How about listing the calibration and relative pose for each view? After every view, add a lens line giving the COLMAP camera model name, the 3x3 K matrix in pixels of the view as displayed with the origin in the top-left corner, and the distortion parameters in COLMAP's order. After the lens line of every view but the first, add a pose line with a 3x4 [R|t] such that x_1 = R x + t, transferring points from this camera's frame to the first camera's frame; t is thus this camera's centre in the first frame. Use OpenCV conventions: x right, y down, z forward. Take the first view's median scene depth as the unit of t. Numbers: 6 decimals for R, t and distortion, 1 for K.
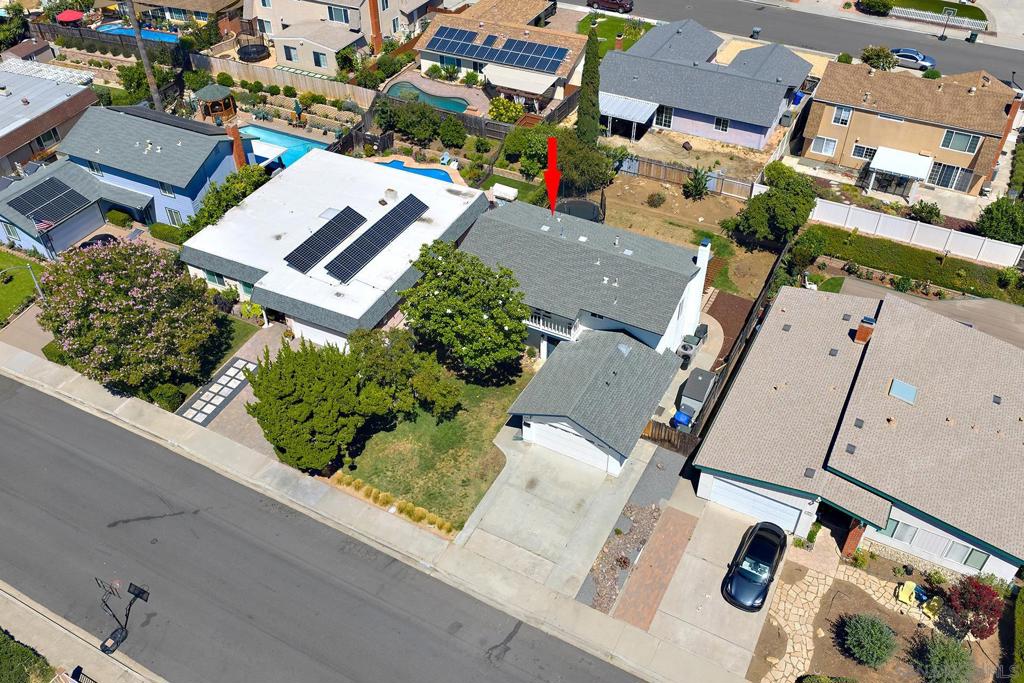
lens RADIAL K [[845.9, 0, 518.9], [0, 845.9, 337.9], [0, 0, 1]] dist [0.010247, -0.013935]
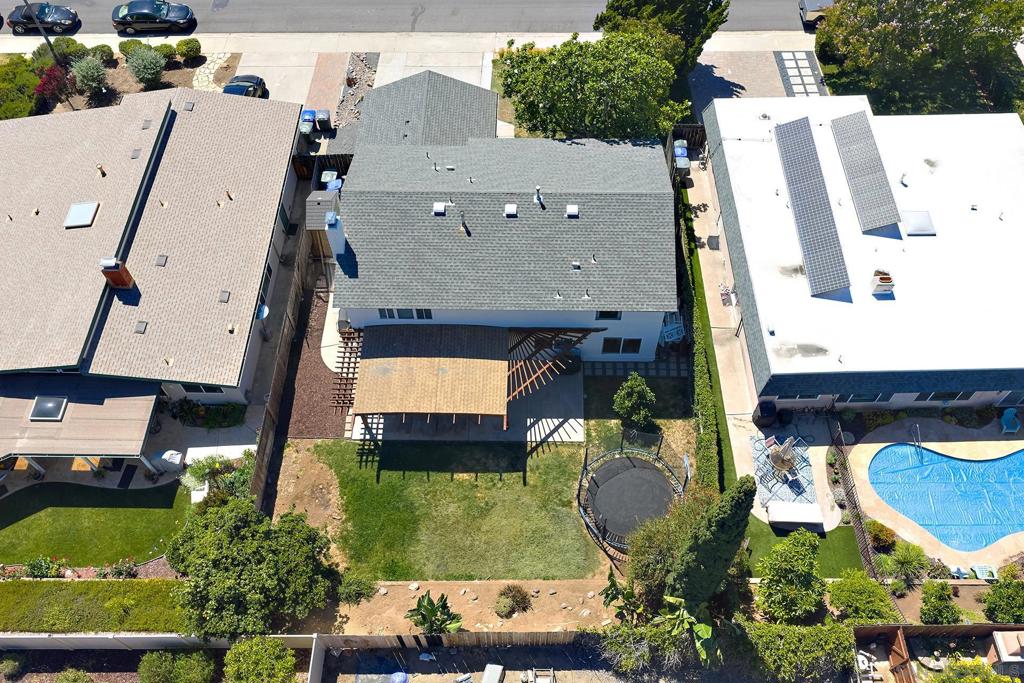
lens RADIAL K [[845.9, 0, 518.9], [0, 845.9, 337.9], [0, 0, 1]] dist [0.010247, -0.013935]
pose [[-0.889871, 0.389850, -0.236951, 0.252033], [-0.289434, -0.080960, 0.953768, -0.719597], [0.352643, 0.917313, 0.184879, 0.898503]]
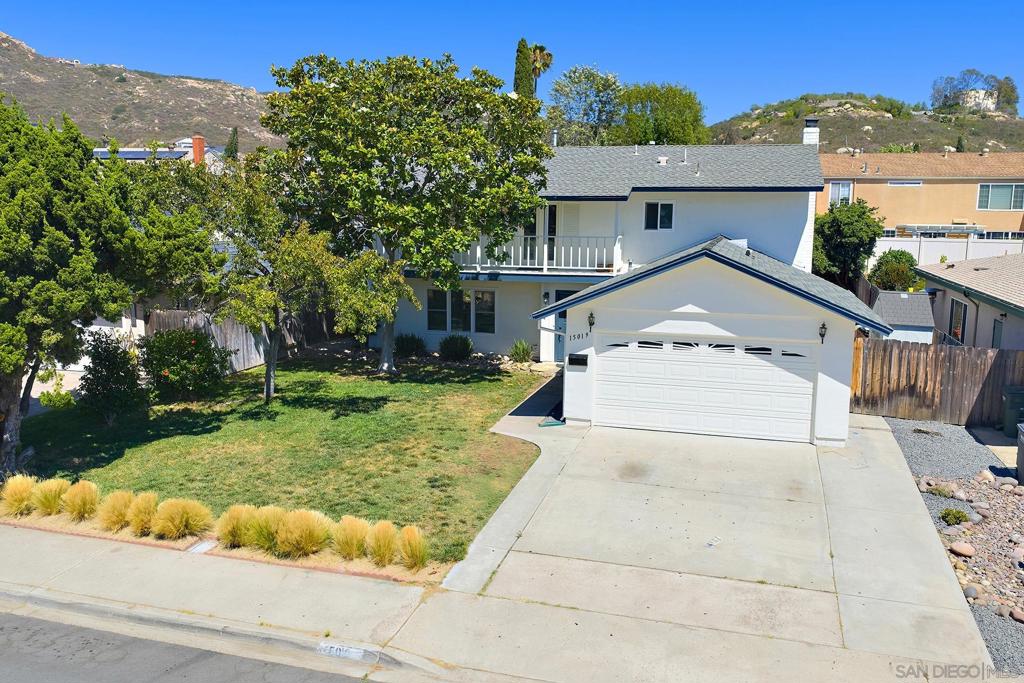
lens RADIAL K [[845.9, 0, 518.9], [0, 845.9, 337.9], [0, 0, 1]] dist [0.010247, -0.013935]
pose [[0.976712, -0.018496, 0.213754, -0.084103], [0.127852, 0.850243, -0.510628, 0.242855], [-0.172298, 0.526066, 0.832807, 0.566717]]
